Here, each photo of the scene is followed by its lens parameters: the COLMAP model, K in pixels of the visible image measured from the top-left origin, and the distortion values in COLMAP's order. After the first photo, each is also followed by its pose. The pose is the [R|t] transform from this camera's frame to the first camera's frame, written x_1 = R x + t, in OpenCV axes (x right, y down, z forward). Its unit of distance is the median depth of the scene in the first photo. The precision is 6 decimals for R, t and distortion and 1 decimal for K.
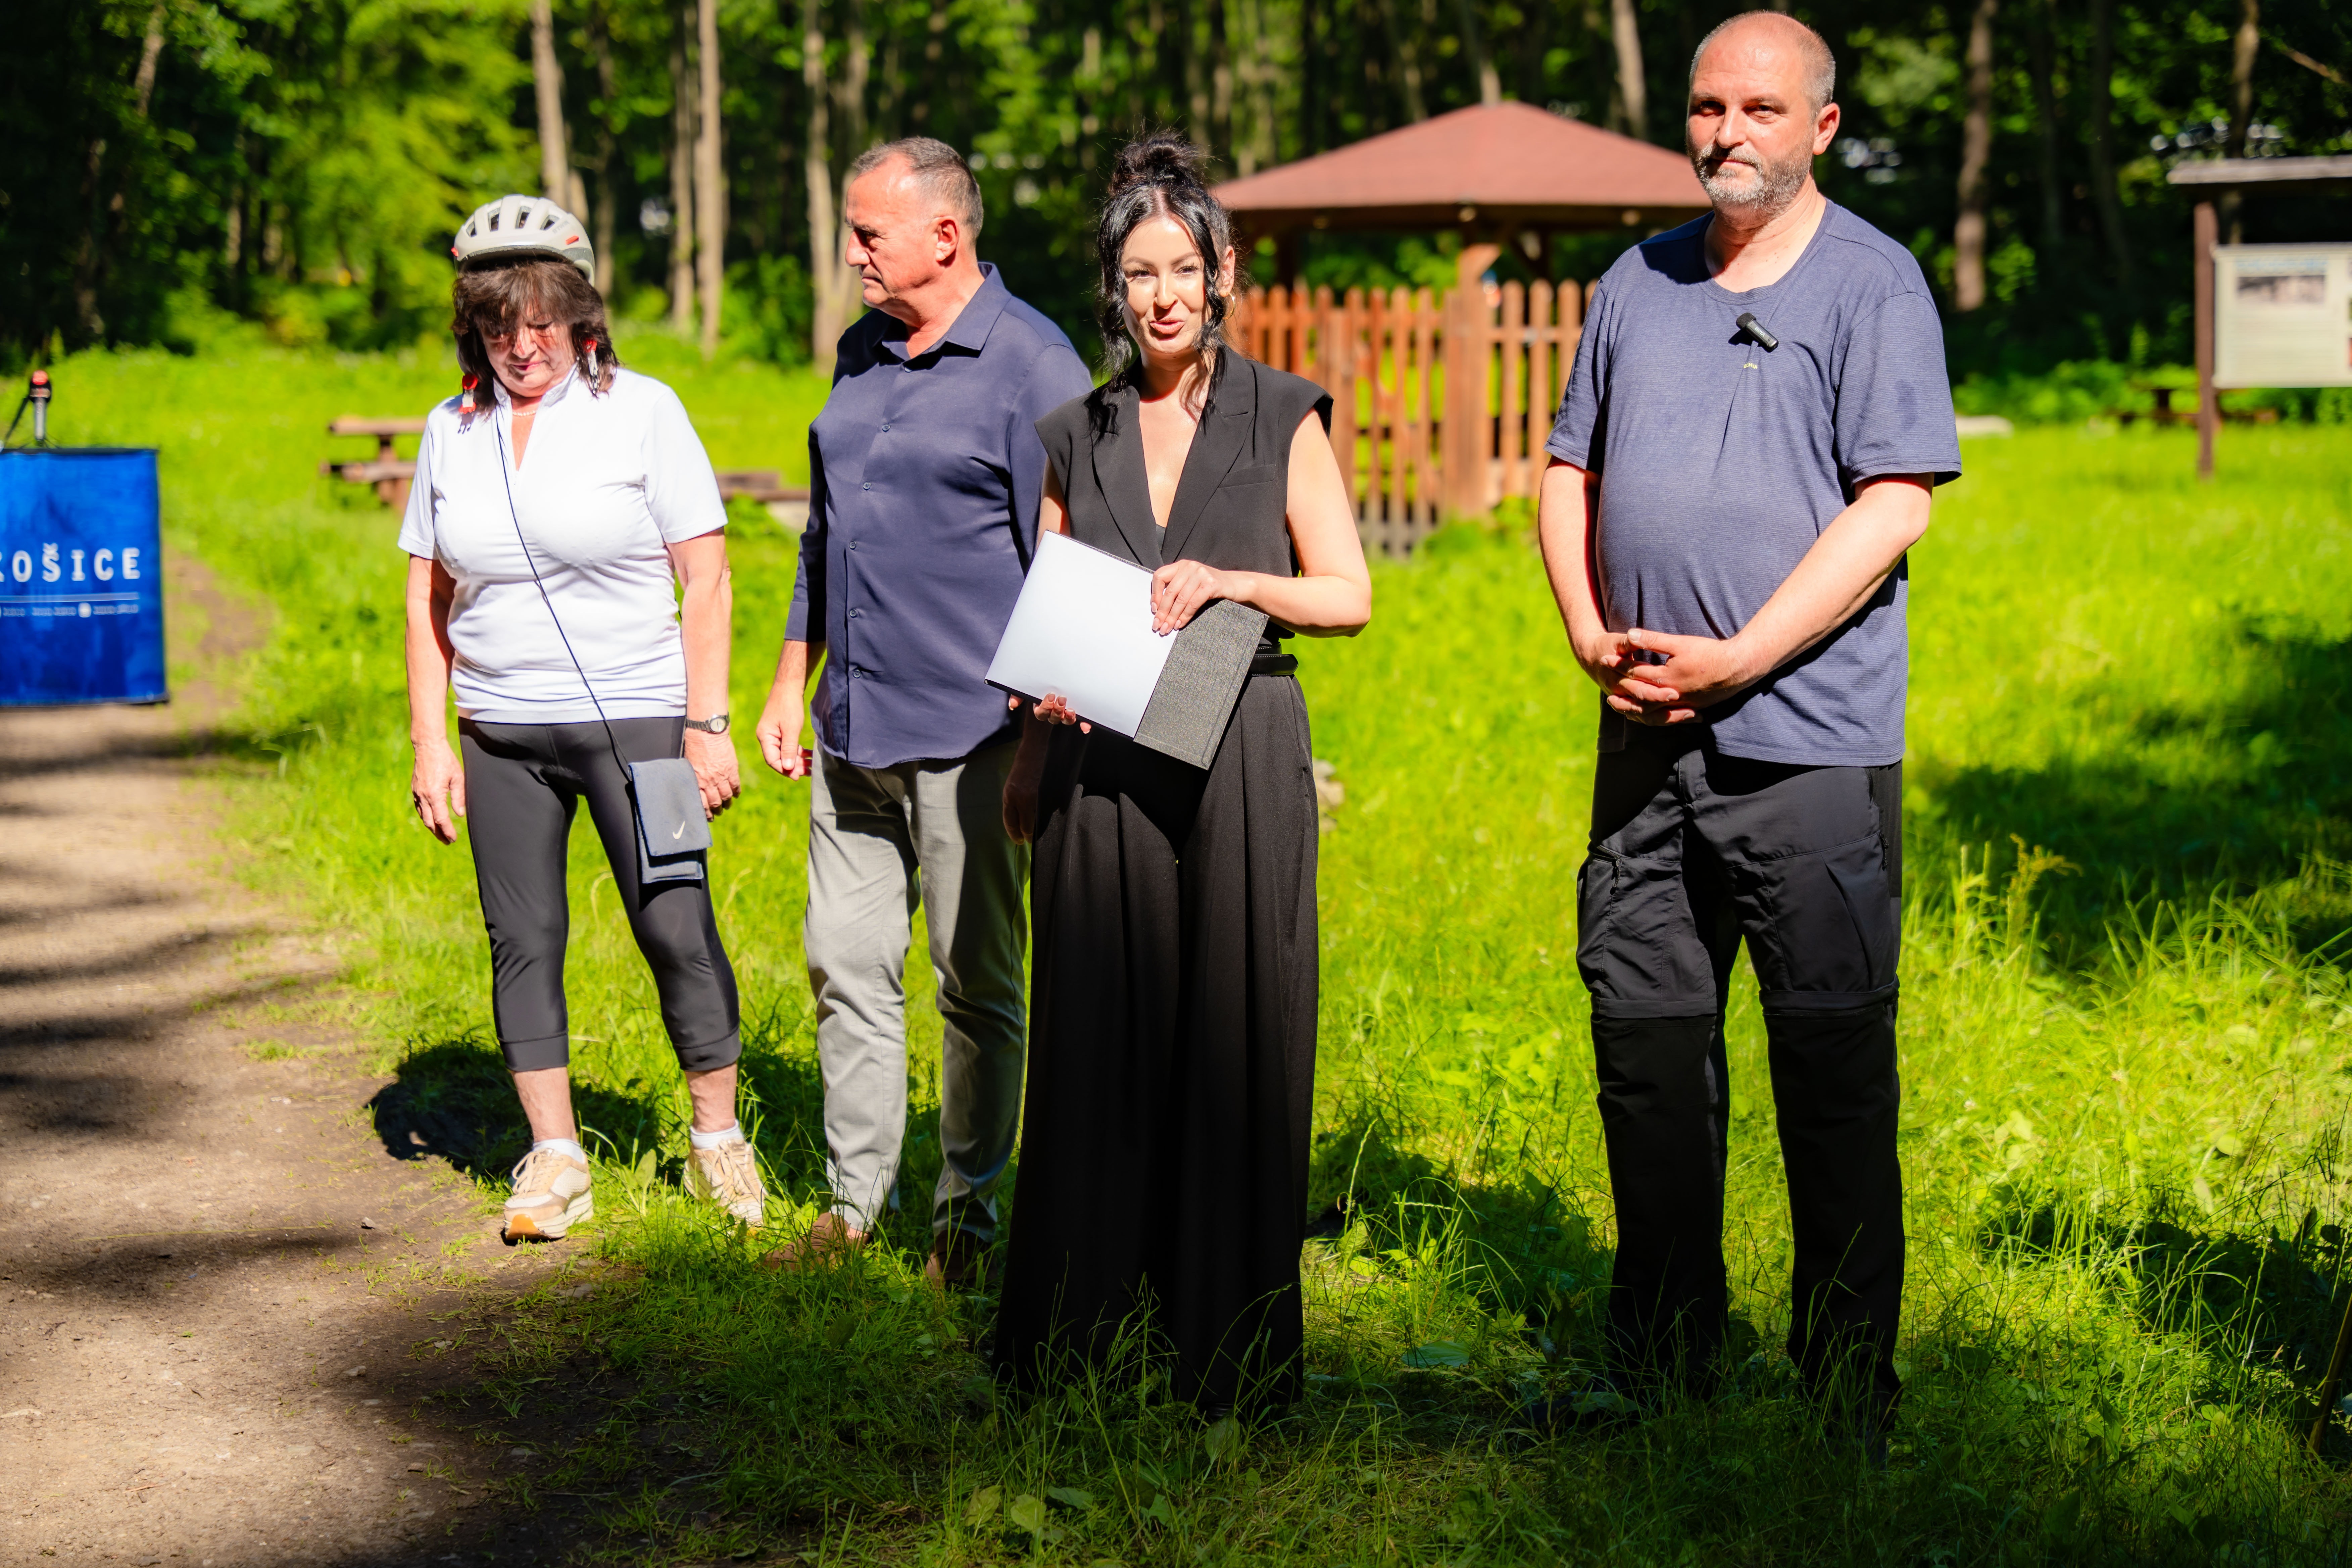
lens RADIAL K [[4627.3, 0, 1178.9], [0, 4627.3, 781.0], [0, 0, 1]] dist [-0.030834, 0.000000]
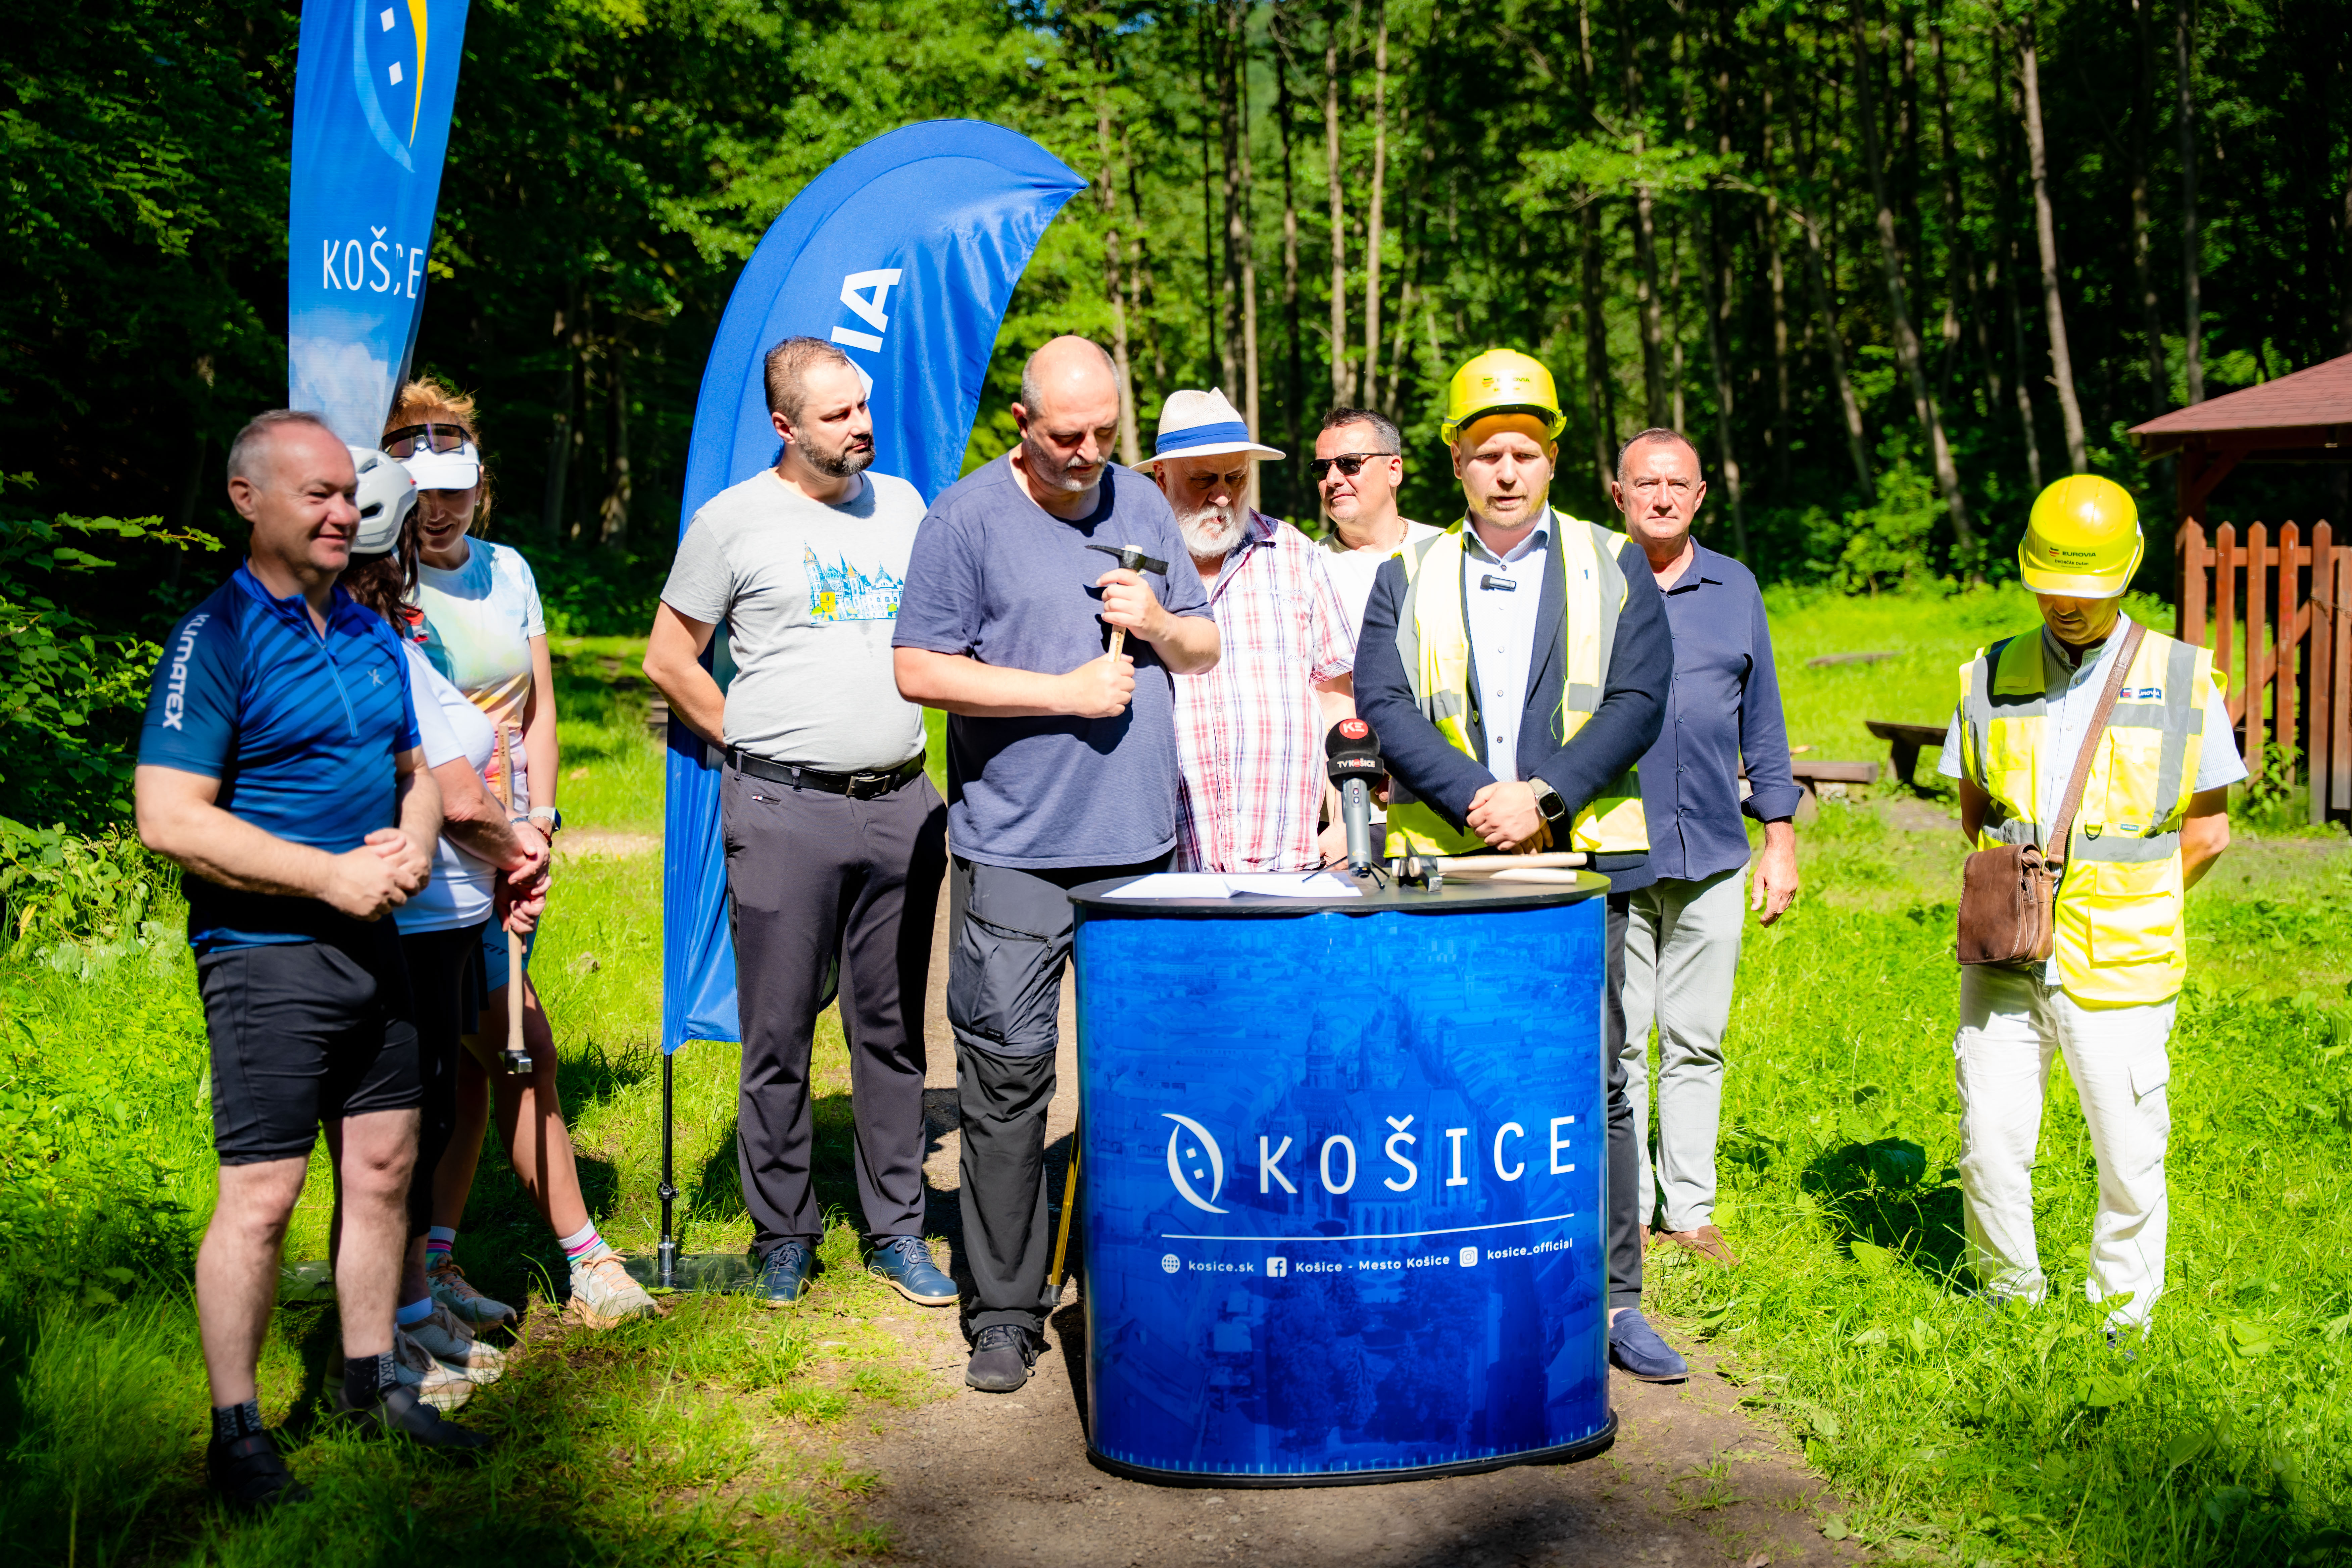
lens RADIAL K [[3157.3, 0, 1180.9], [0, 3157.3, 766.6], [0, 0, 1]] dist [0.031445, 0.000000]
pose [[0.996147, -0.013630, -0.086636, -0.134484], [0.010514, 0.999285, -0.036321, -0.041519], [0.087069, 0.035270, 0.995578, 0.391960]]
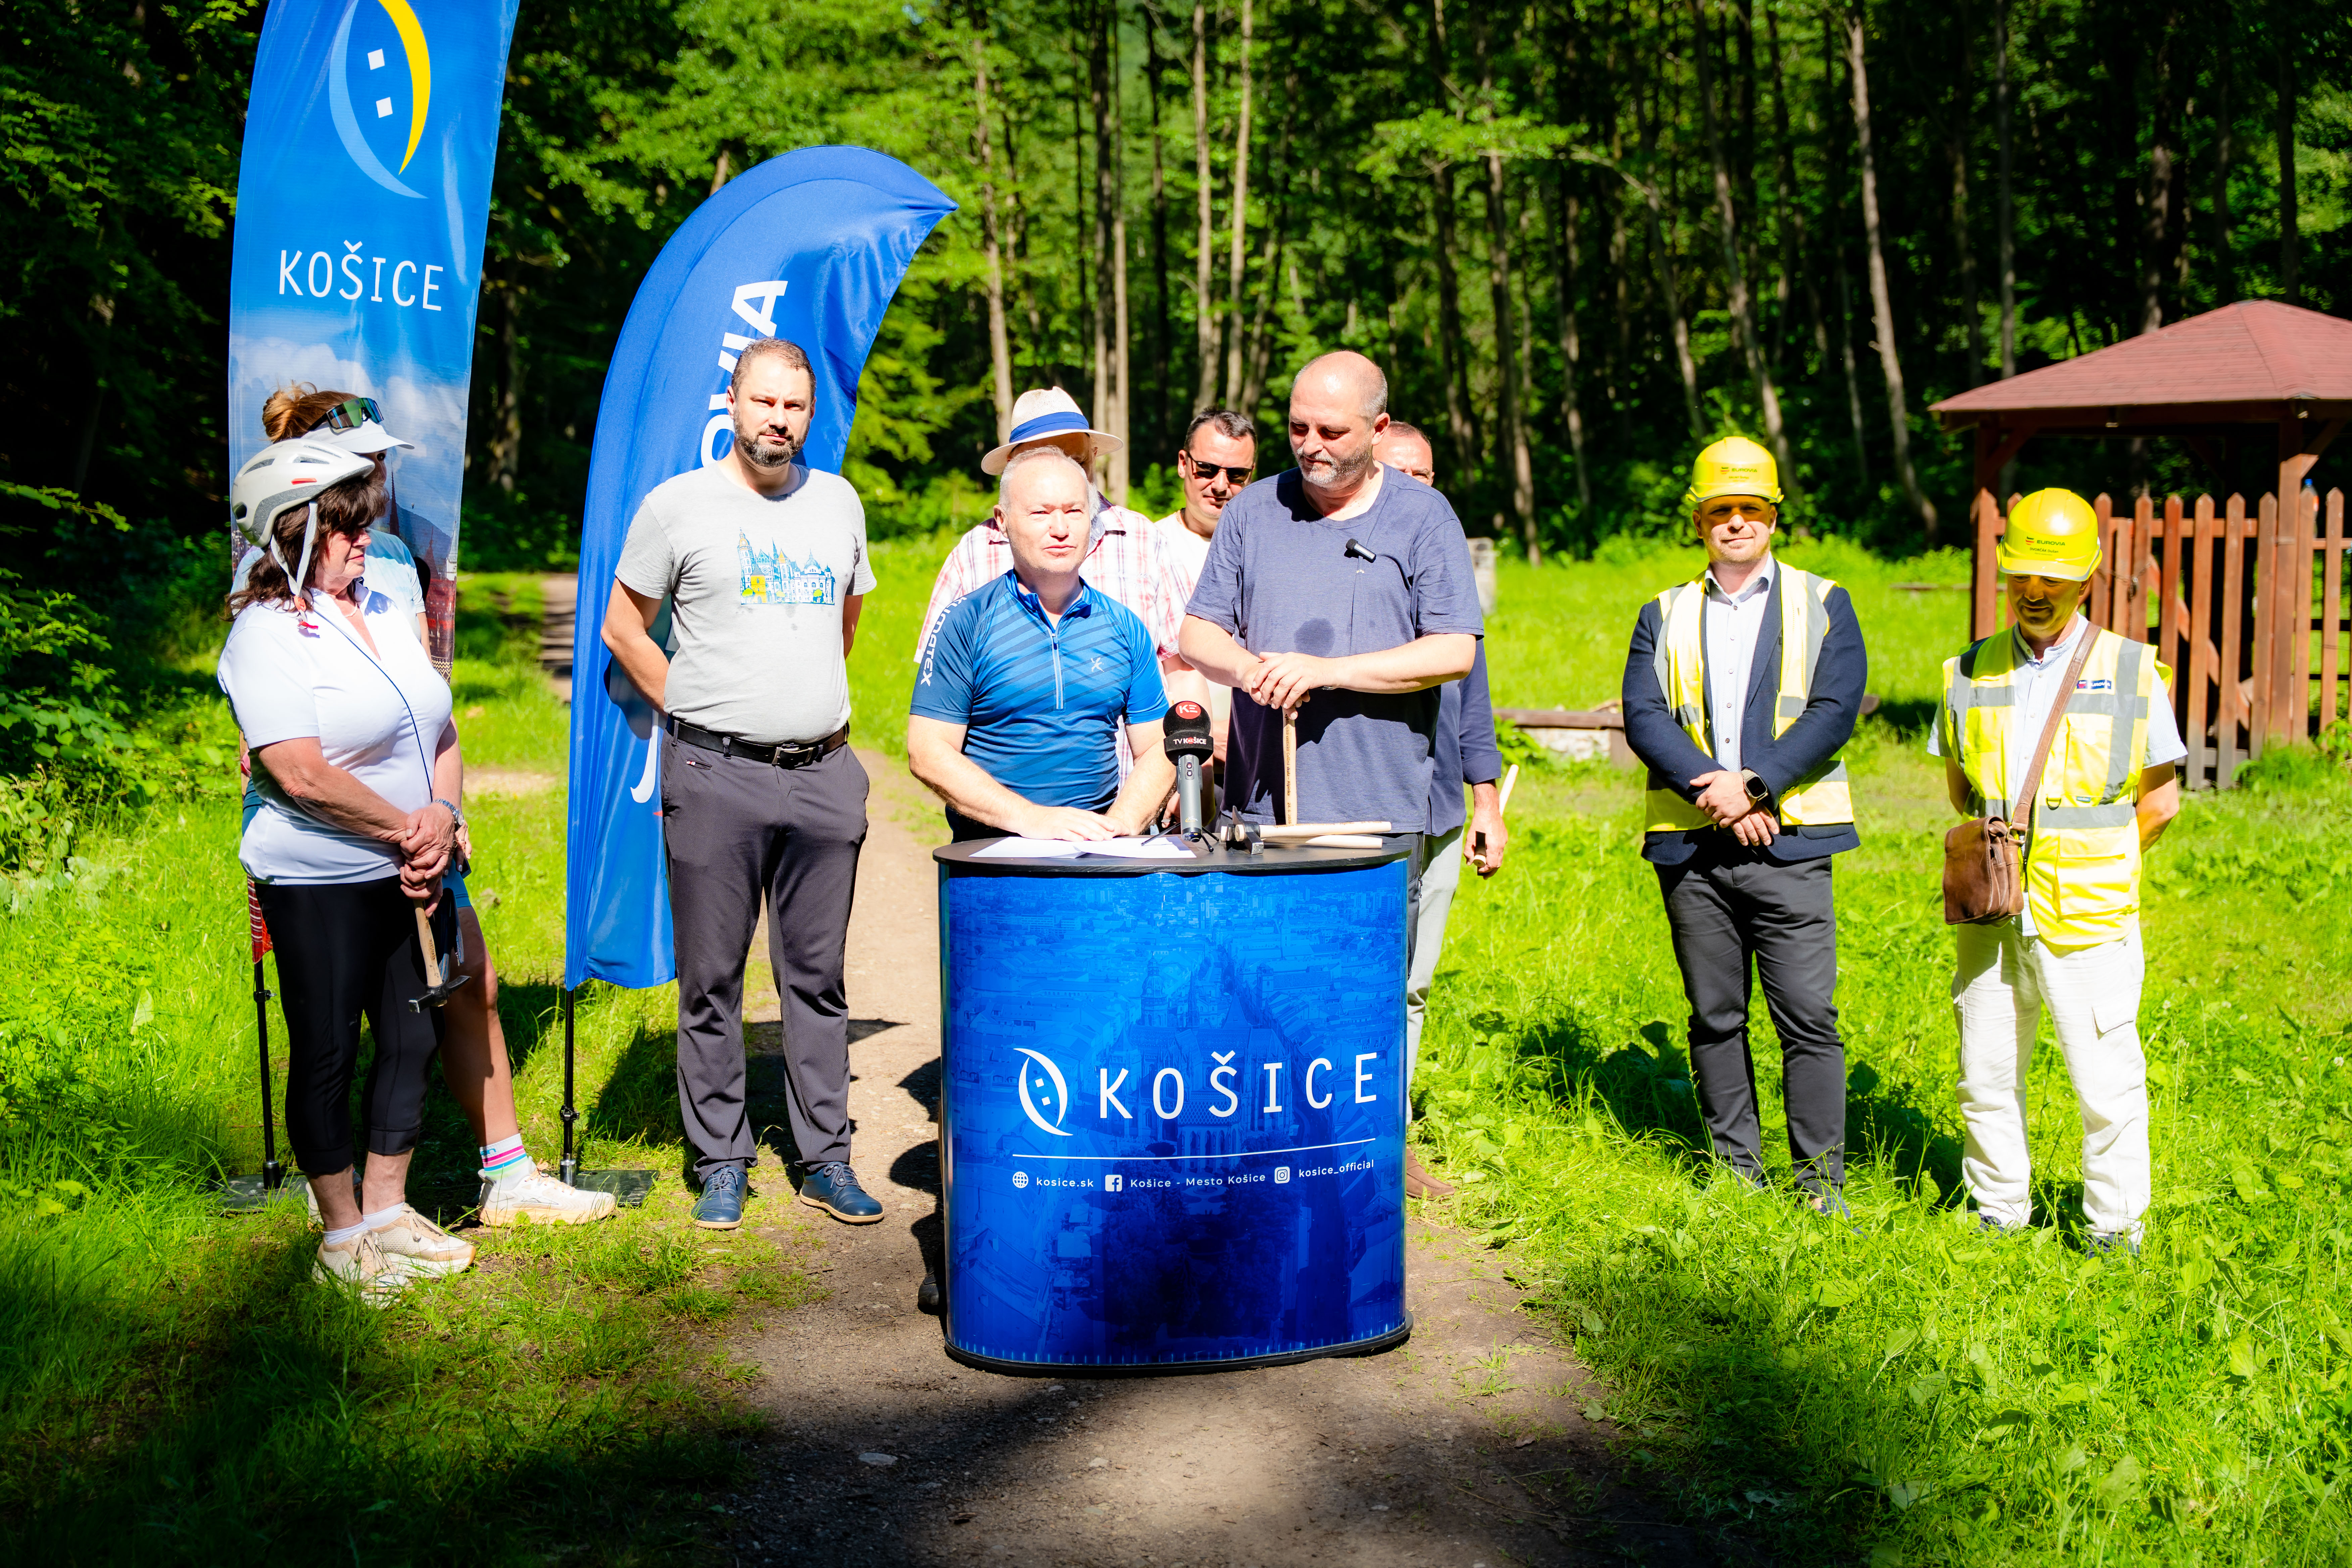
lens RADIAL K [[3036.8, 0, 1183.5], [0, 3036.8, 737.5], [0, 0, 1]] dist [0.034106, 0.000000]
pose [[0.999075, -0.003321, -0.042871, -0.132087], [0.002327, 0.999728, -0.023226, -0.043733], [0.042936, 0.023105, 0.998811, 0.376132]]
